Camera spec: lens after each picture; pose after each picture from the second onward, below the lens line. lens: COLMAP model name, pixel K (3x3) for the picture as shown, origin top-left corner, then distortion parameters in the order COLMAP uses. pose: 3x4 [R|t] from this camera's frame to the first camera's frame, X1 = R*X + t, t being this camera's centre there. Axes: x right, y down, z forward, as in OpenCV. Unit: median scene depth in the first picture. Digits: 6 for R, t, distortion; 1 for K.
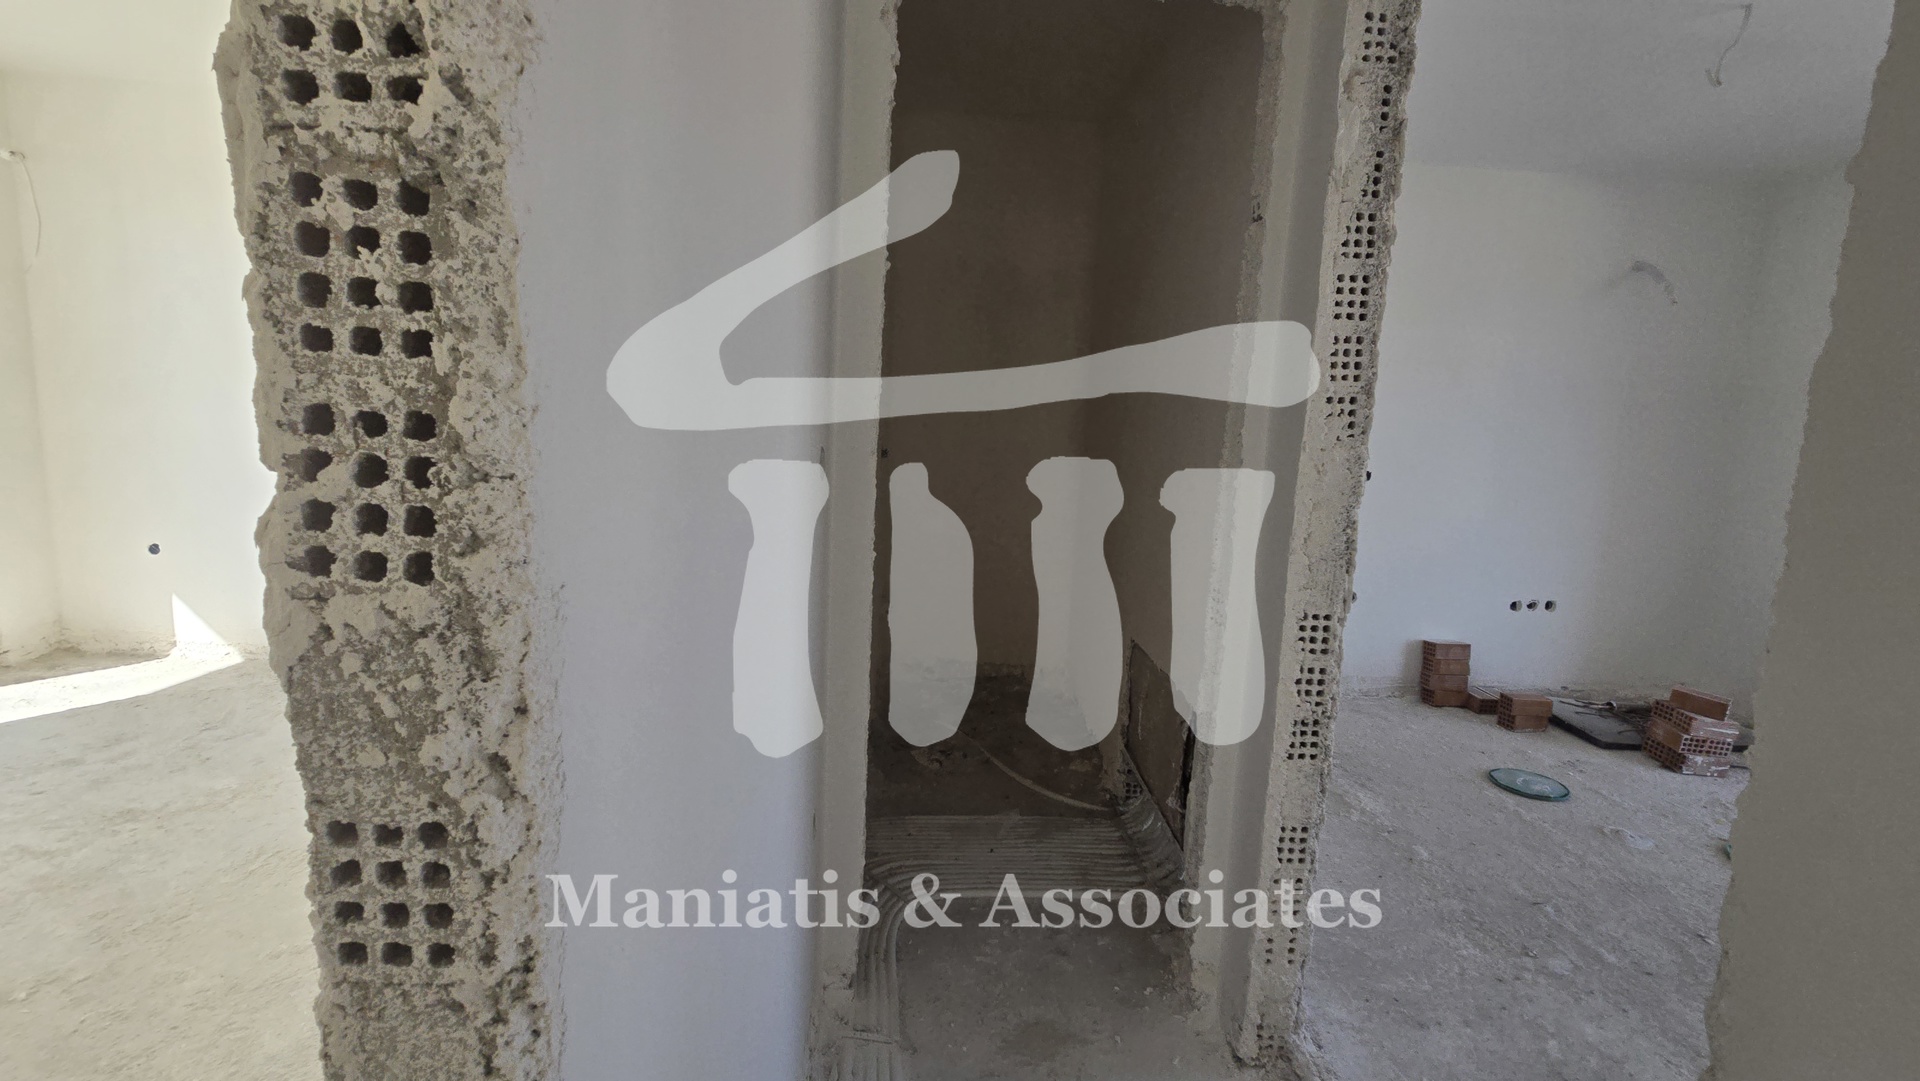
lens RADIAL K [[764.2, 0, 951.4], [0, 764.2, 528.1], [0, 0, 1]] dist [-0.005992, 0.001316]
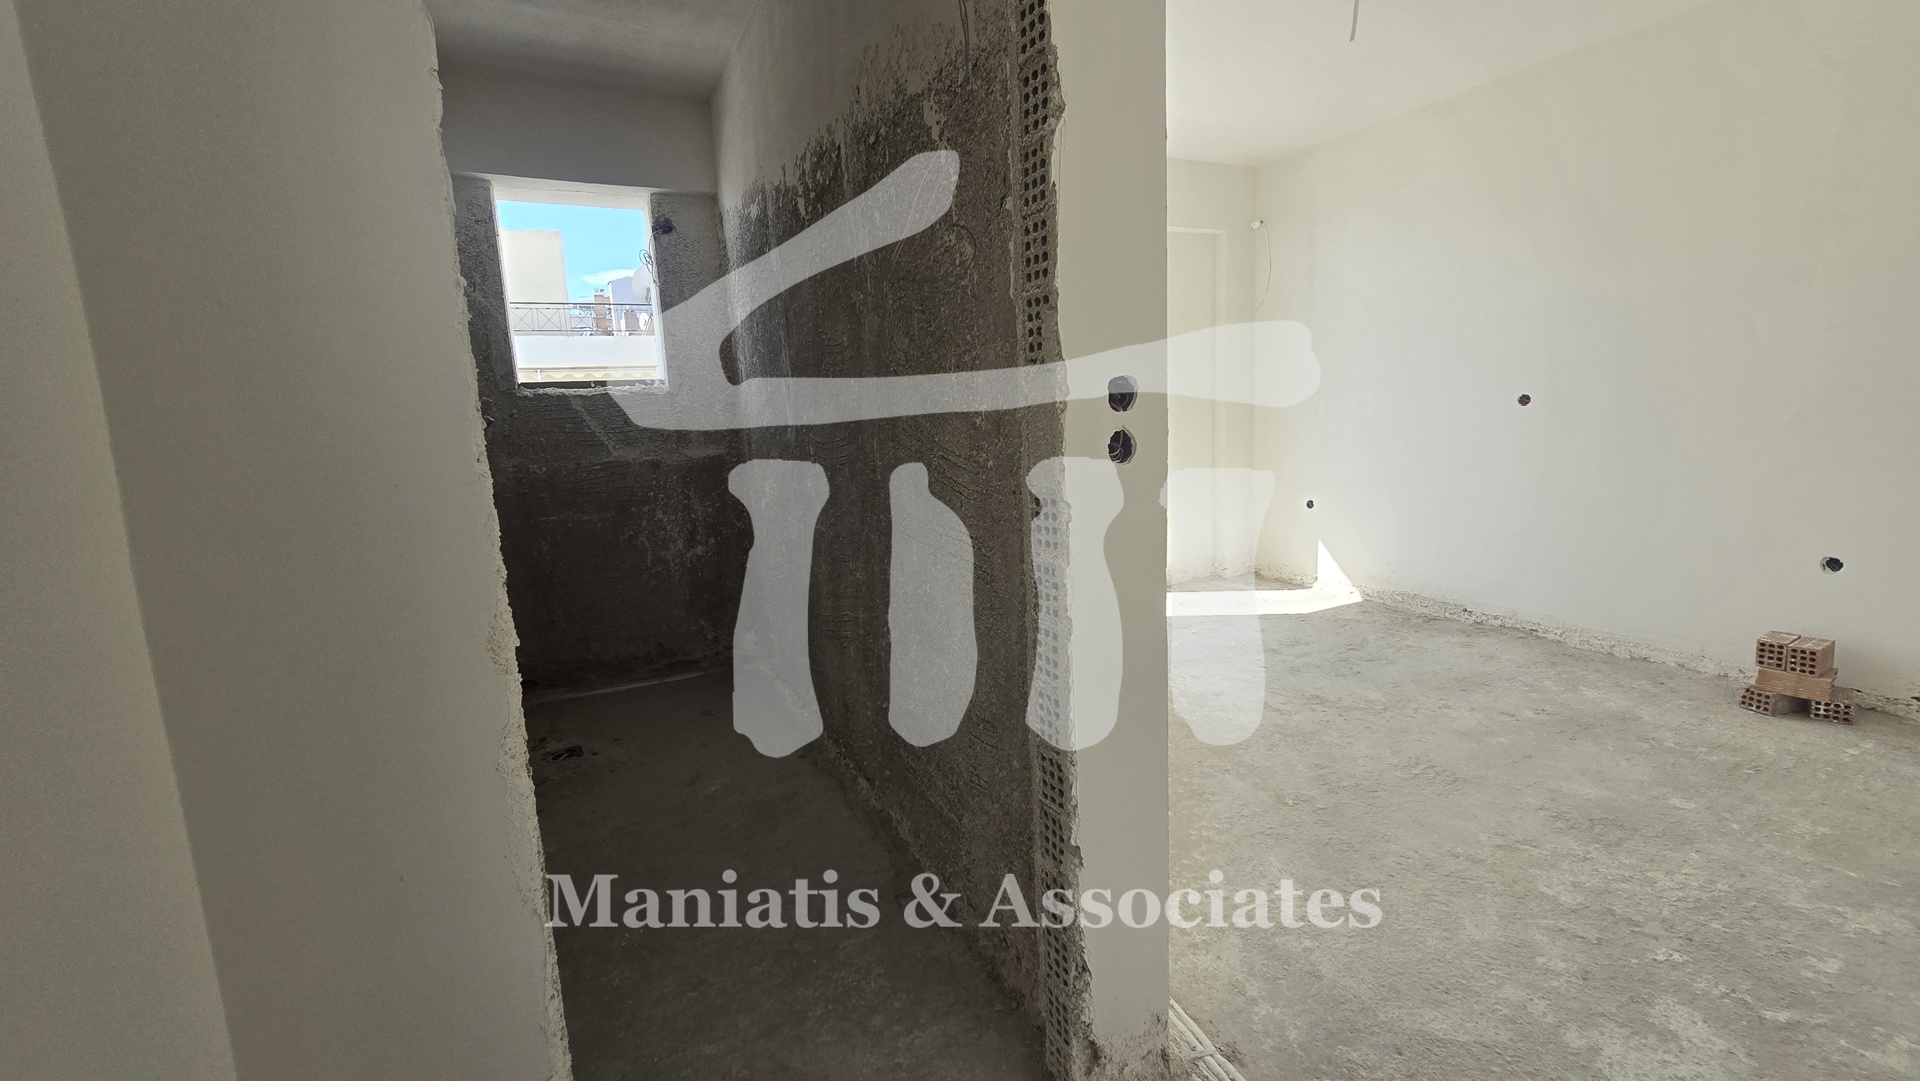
lens RADIAL K [[764.2, 0, 960.9], [0, 764.2, 532.1], [0, 0, 1]] dist [-0.005992, 0.001316]
pose [[0.430573, 0.075868, -0.899361, -0.873350], [-0.055348, 0.996805, 0.057590, 0.221171], [0.900857, 0.024981, 0.433396, -0.700724]]
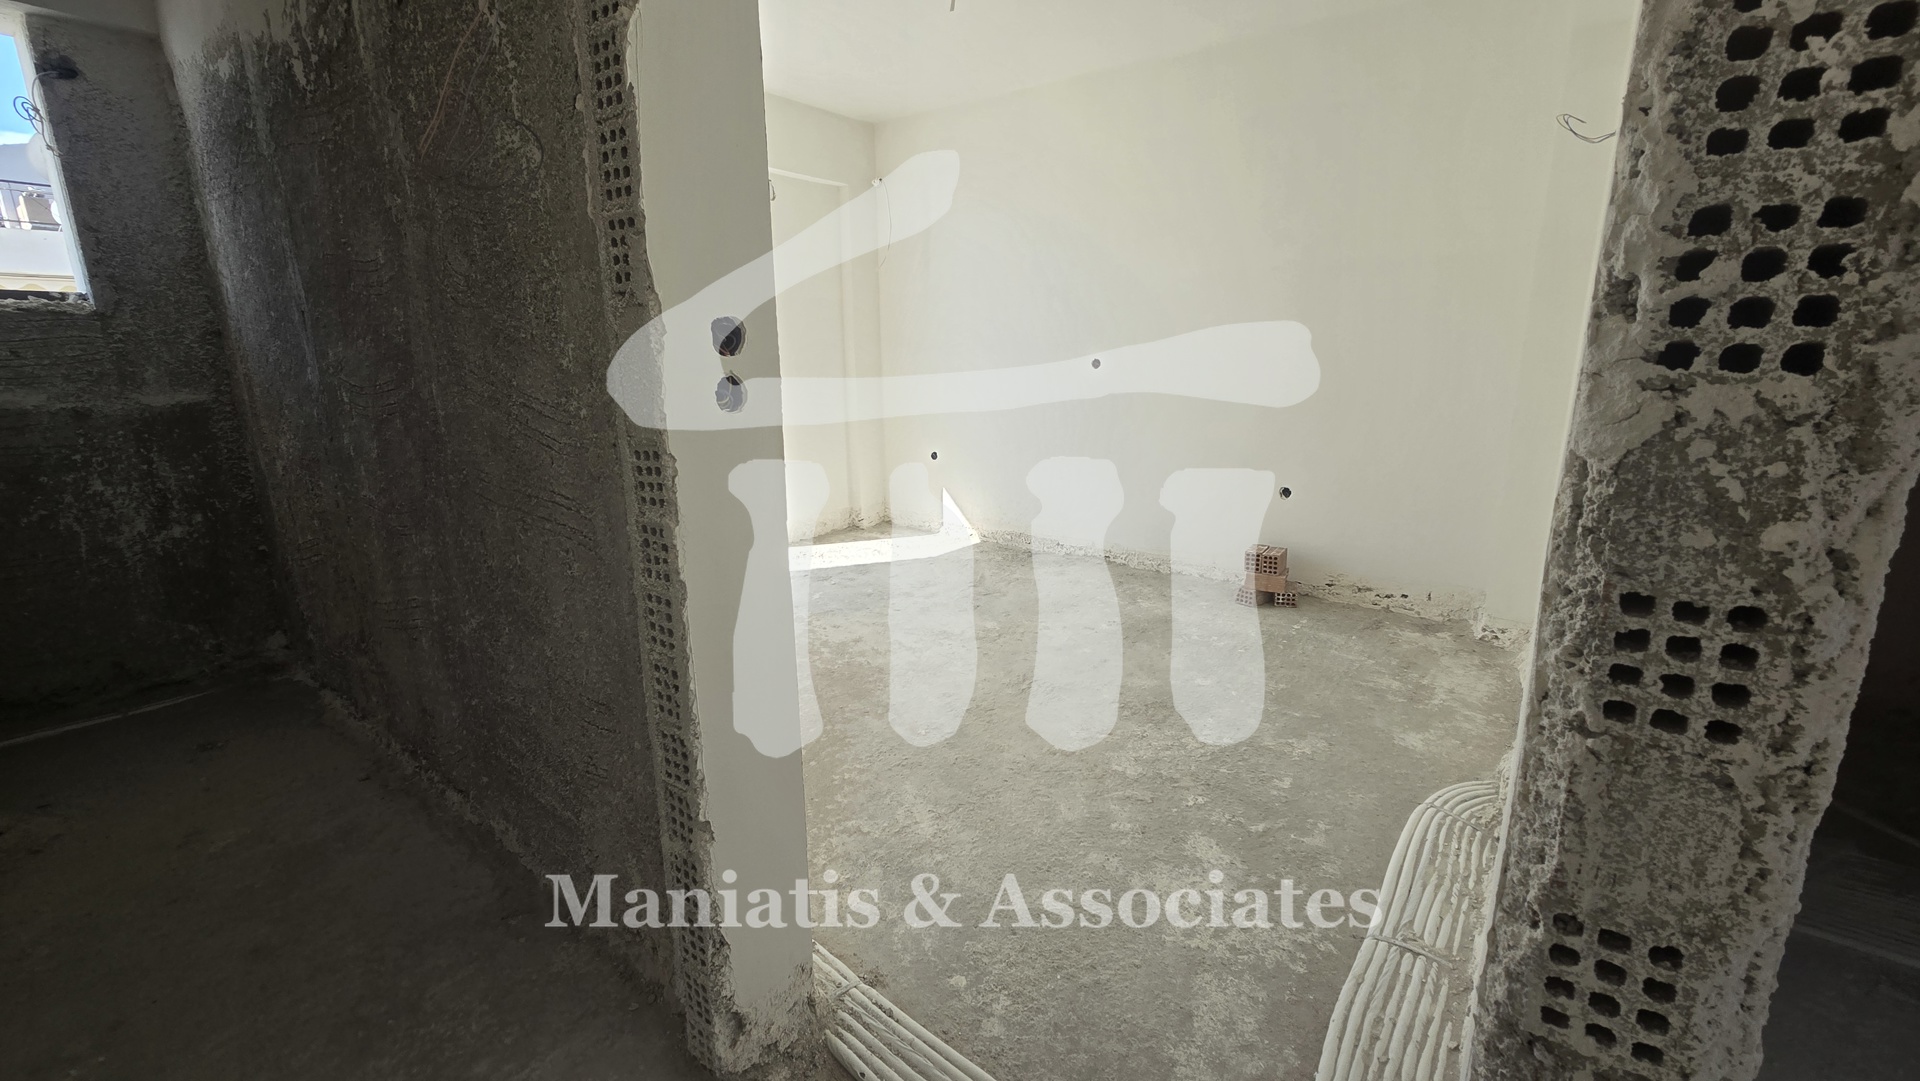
lens RADIAL K [[764.2, 0, 945.8], [0, 764.2, 533.8], [0, 0, 1]] dist [-0.005992, 0.001316]
pose [[0.771997, 0.091346, -0.629029, -0.910965], [-0.039065, 0.994568, 0.096484, 0.231841], [0.634425, -0.049913, 0.771371, -0.536421]]
